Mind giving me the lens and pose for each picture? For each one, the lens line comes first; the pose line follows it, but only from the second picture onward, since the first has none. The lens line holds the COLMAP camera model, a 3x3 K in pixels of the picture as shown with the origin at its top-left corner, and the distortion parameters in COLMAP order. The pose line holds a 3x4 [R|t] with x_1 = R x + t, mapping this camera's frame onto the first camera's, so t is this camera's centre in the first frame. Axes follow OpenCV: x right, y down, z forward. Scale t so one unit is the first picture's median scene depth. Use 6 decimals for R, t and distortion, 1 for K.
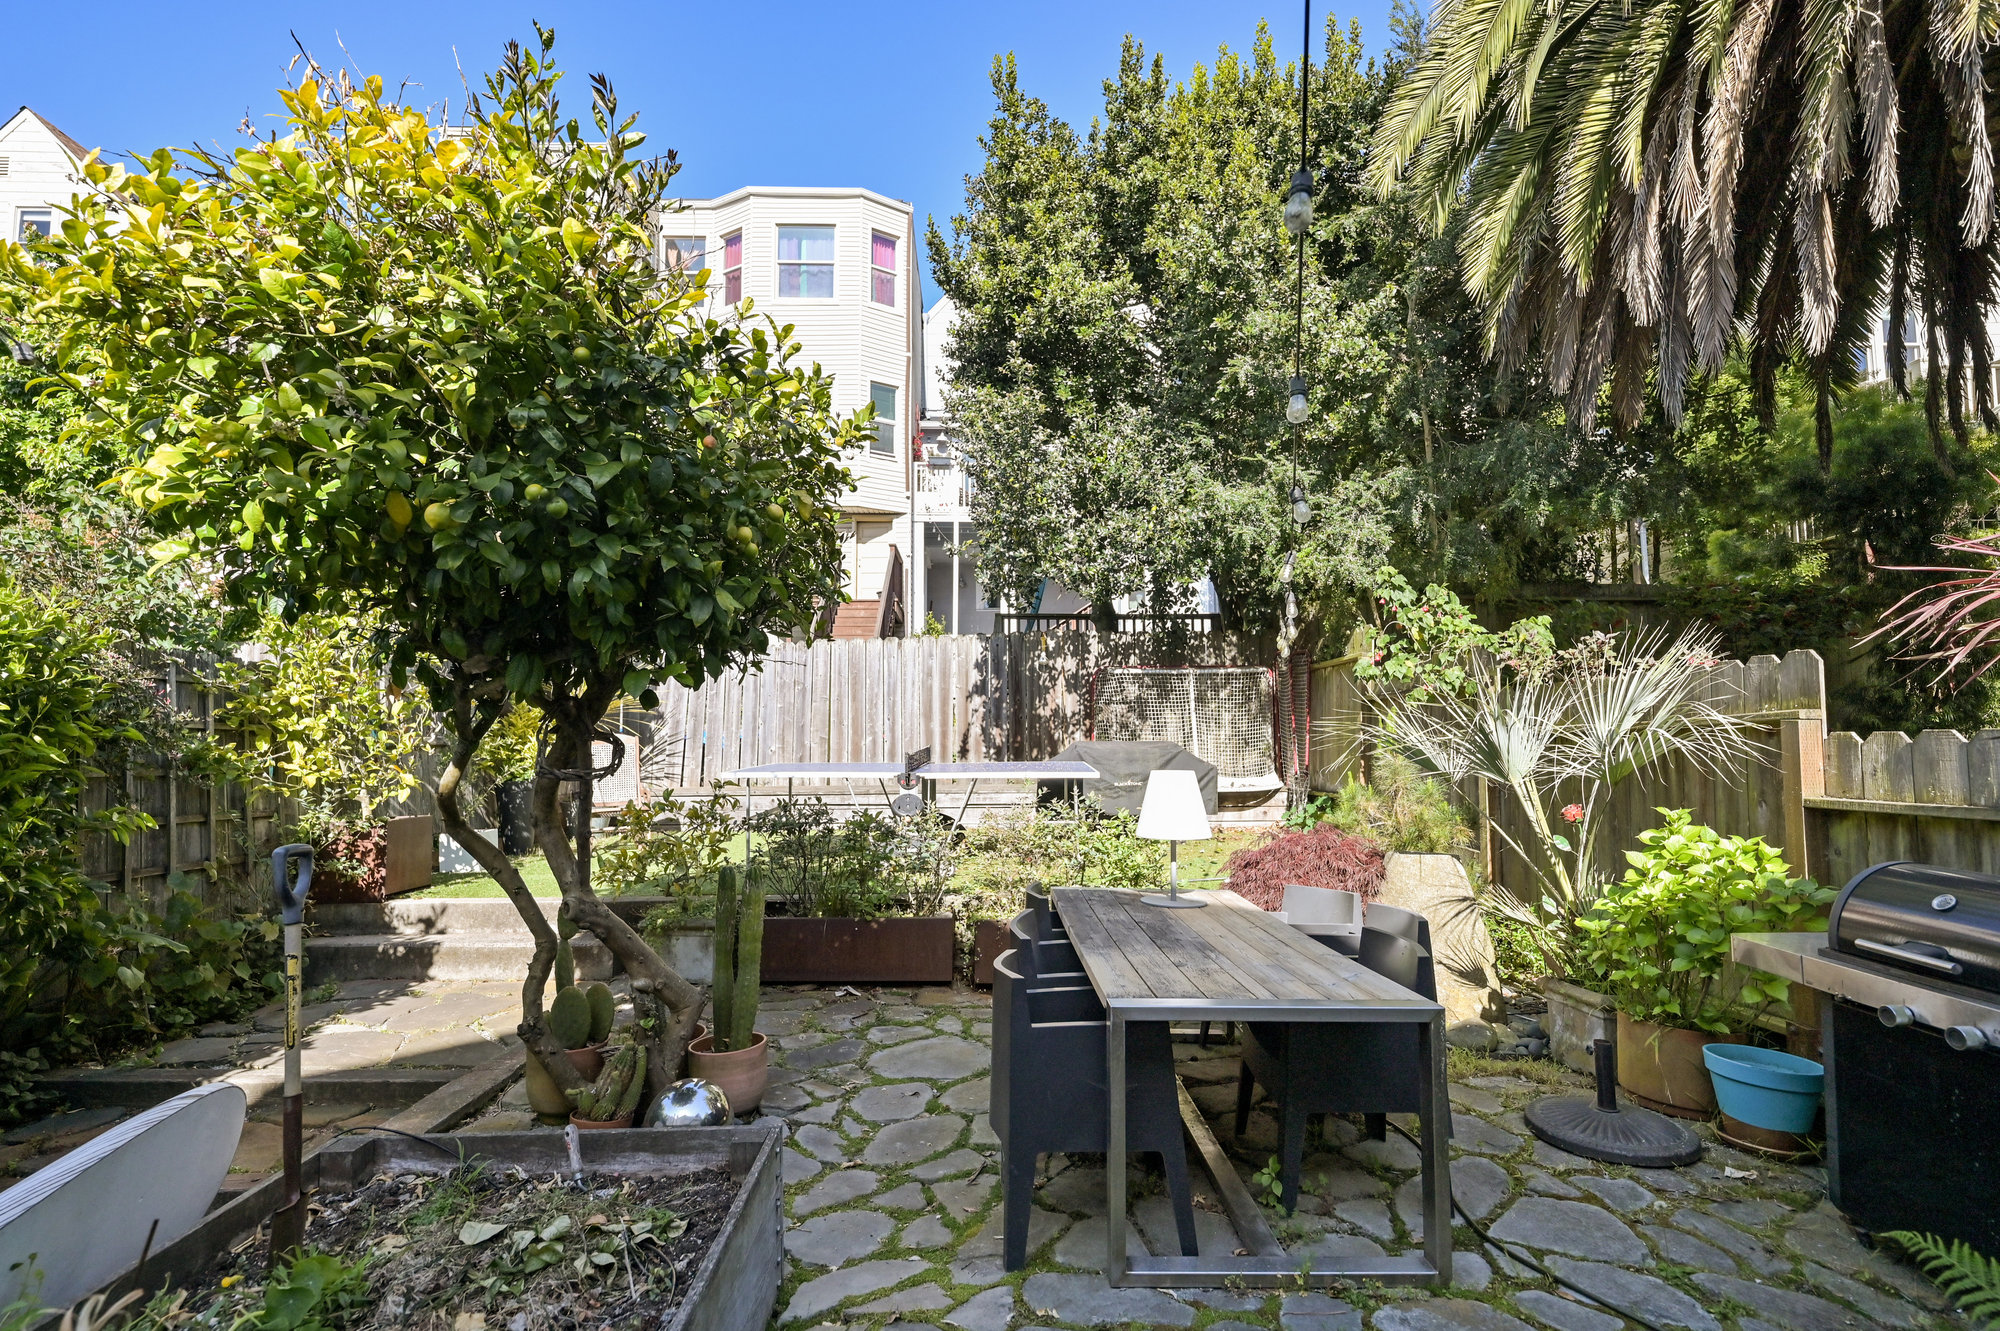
lens RADIAL K [[945.4, 0, 984.6], [0, 945.4, 679.3], [0, 0, 1]] dist [-0.000625, 0.000806]
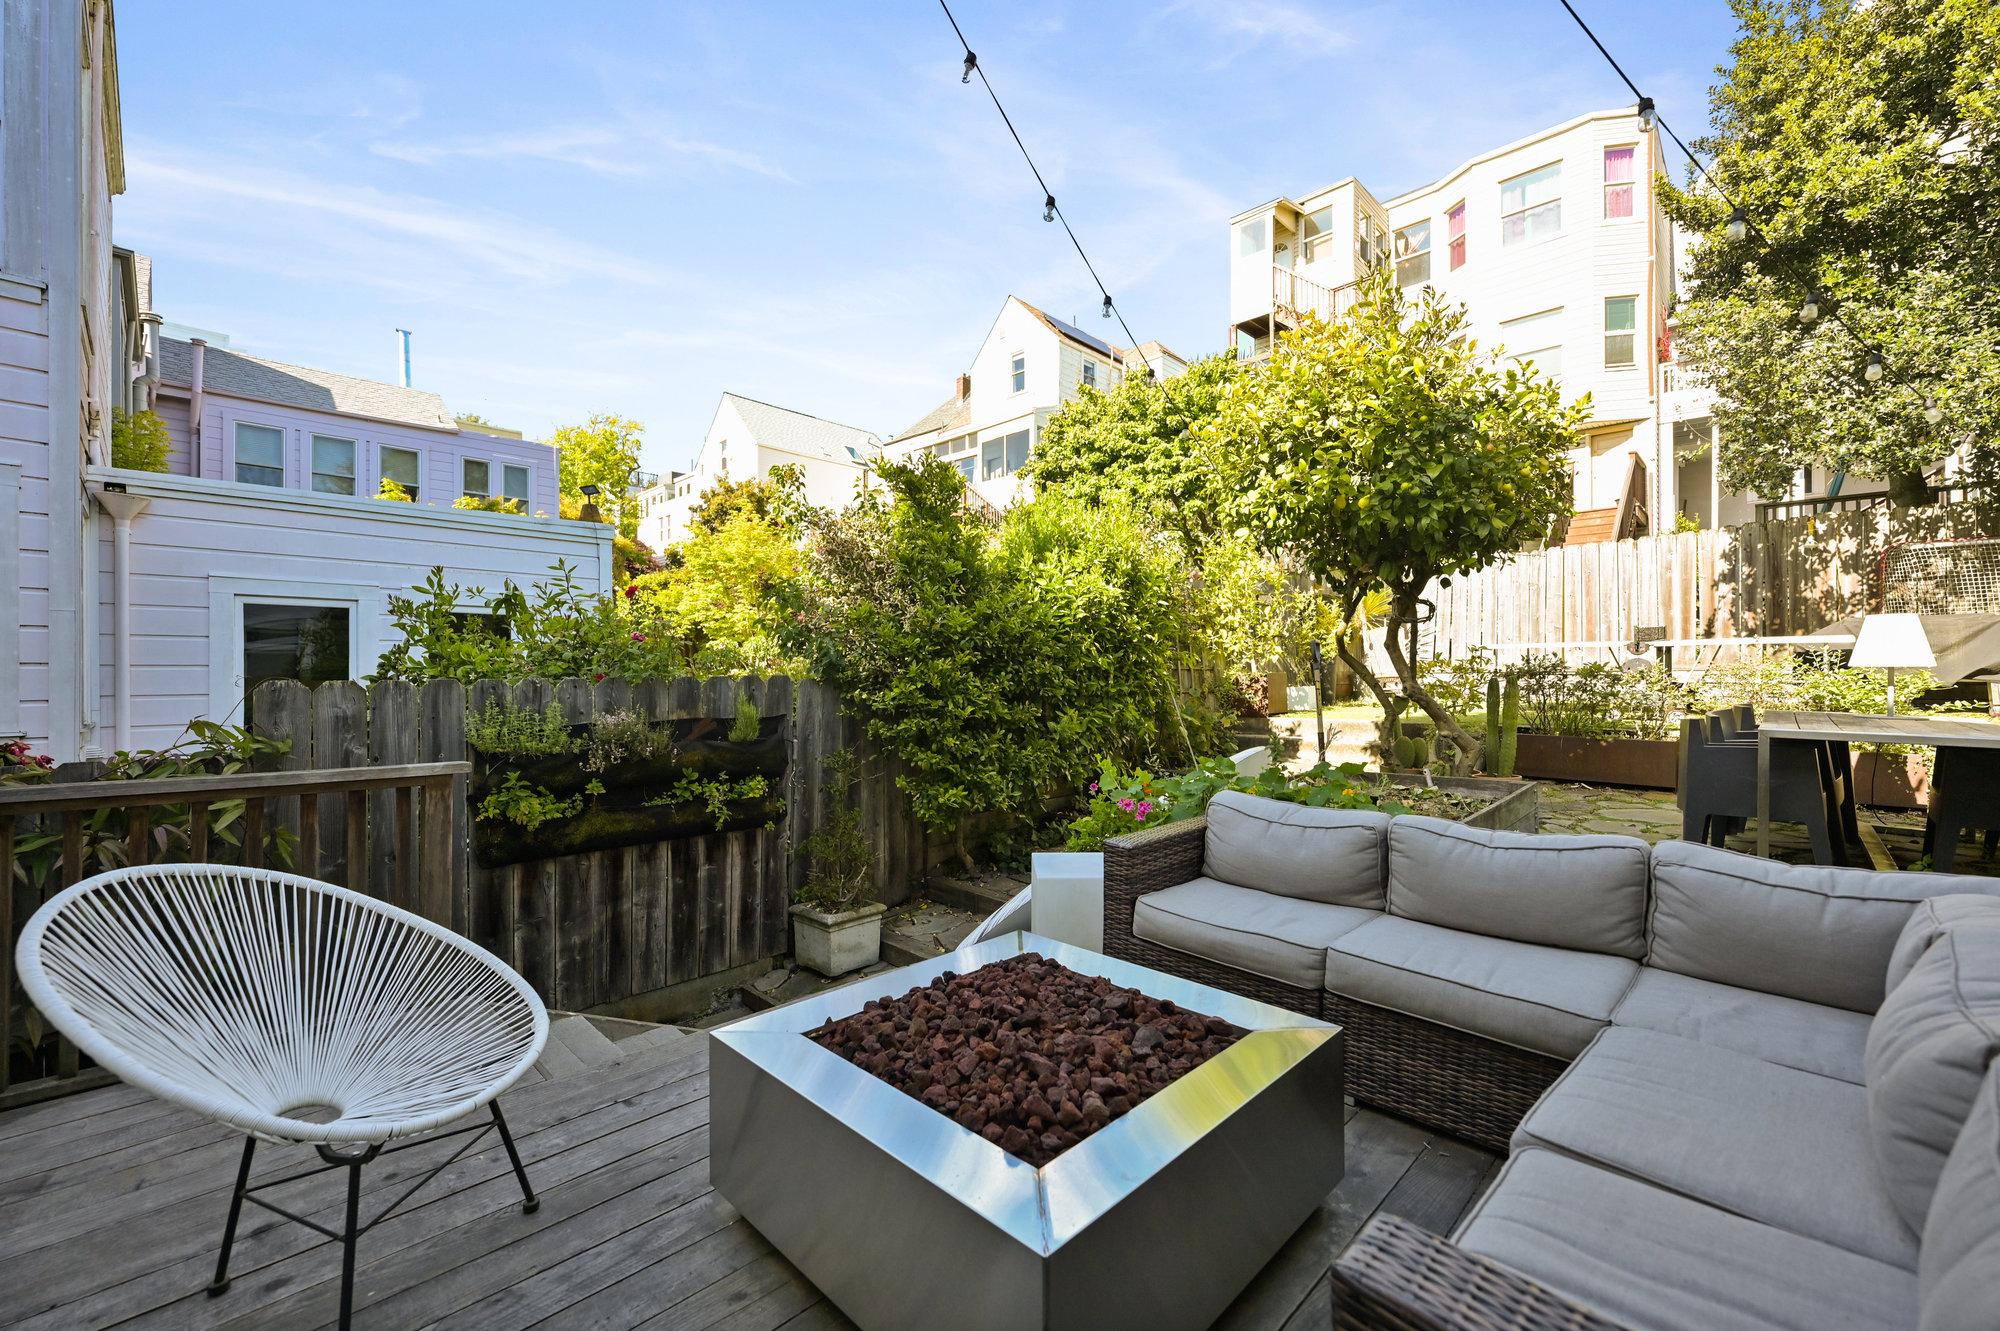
lens RADIAL K [[799.3, 0, 1009.9], [0, 799.3, 670.8], [0, 0, 1]] dist [0.003857, -0.001676]
pose [[0.718982, -0.002176, -0.695025, 0.058571], [0.057075, 0.996803, 0.055921, 0.027261], [0.692681, -0.079875, 0.716807, -0.351503]]
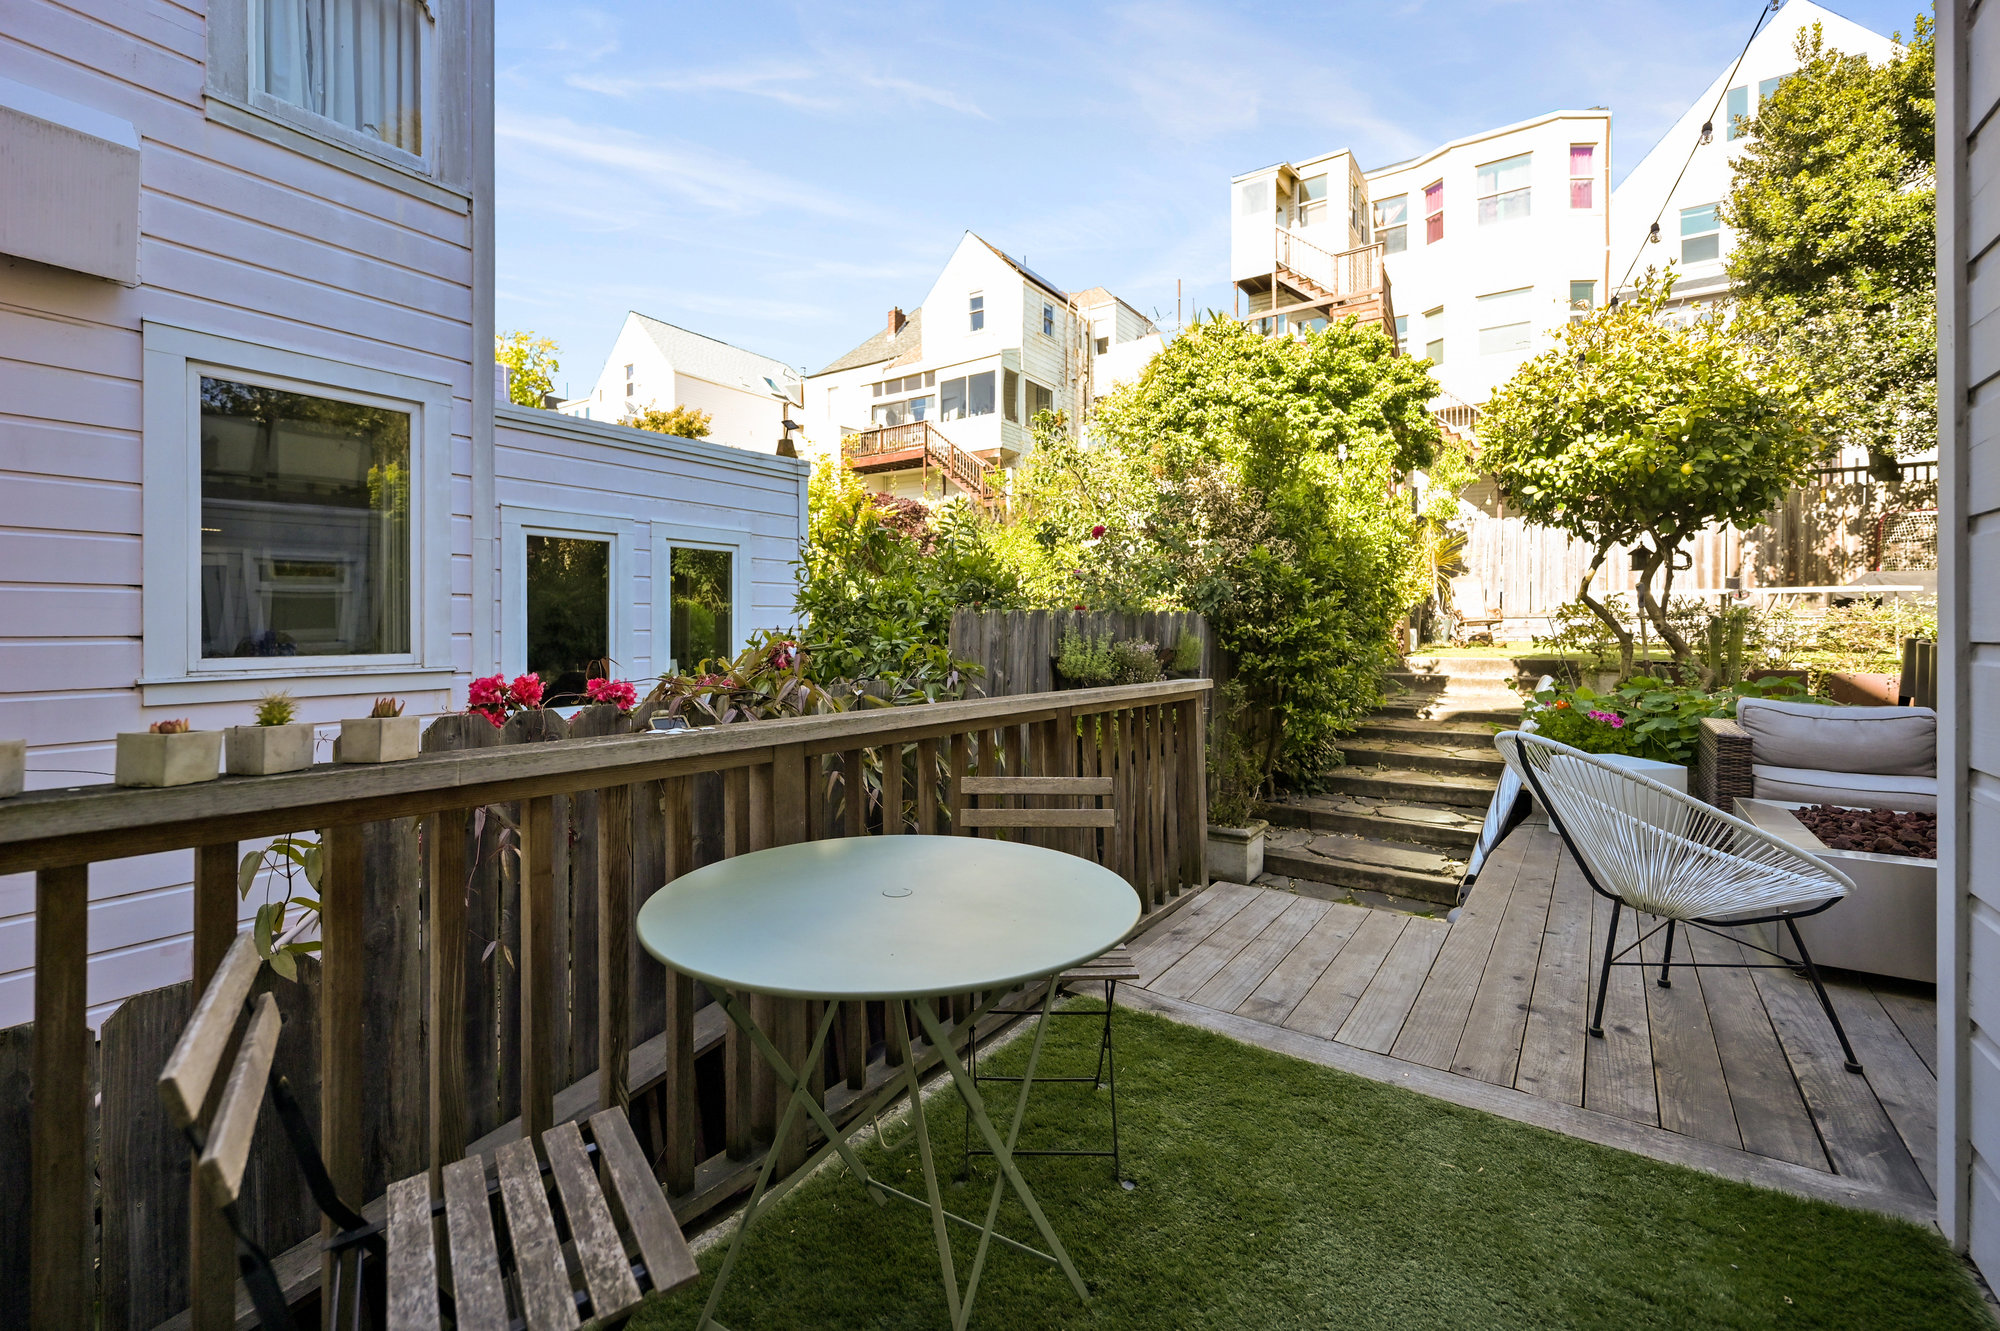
lens RADIAL K [[836.8, 0, 1004.4], [0, 836.8, 628.4], [0, 0, 1]] dist [-0.000259, 0.001576]
pose [[0.817877, 0.005748, -0.575364, -0.258205], [0.044226, 0.996364, 0.072821, 0.010088], [0.573691, -0.085005, 0.814649, -0.740687]]
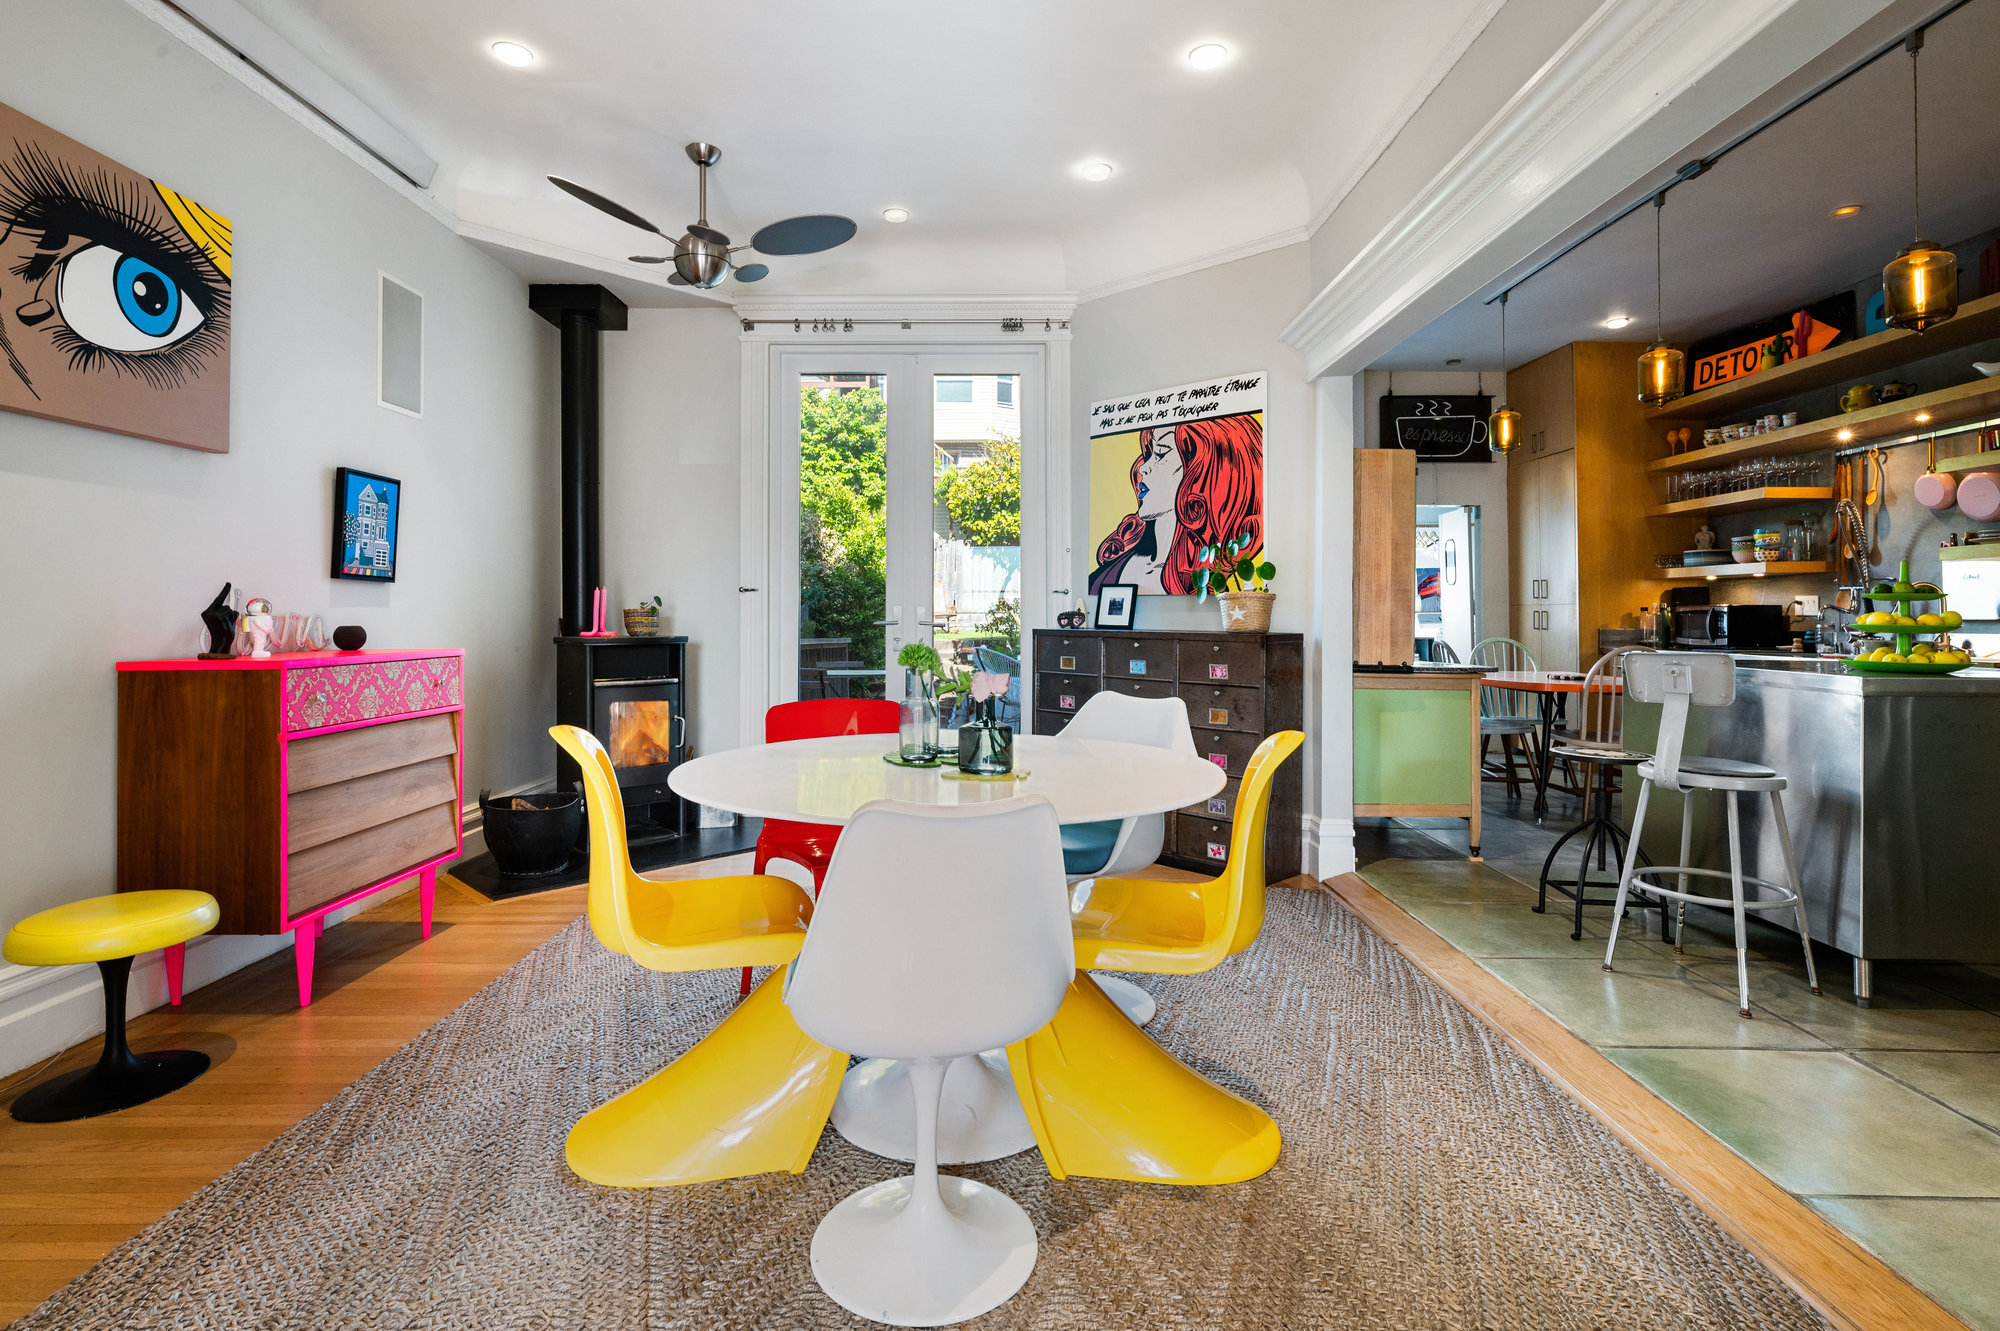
lens RADIAL K [[953.6, 0, 1008.4], [0, 953.6, 598.2], [0, 0, 1]] dist [-0.001588, 0.000963]
pose [[0.999917, 0.004465, -0.012092, -0.229918], [-0.003793, 0.998480, 0.054990, -0.035307], [0.012319, -0.054939, 0.998414, -1.483201]]
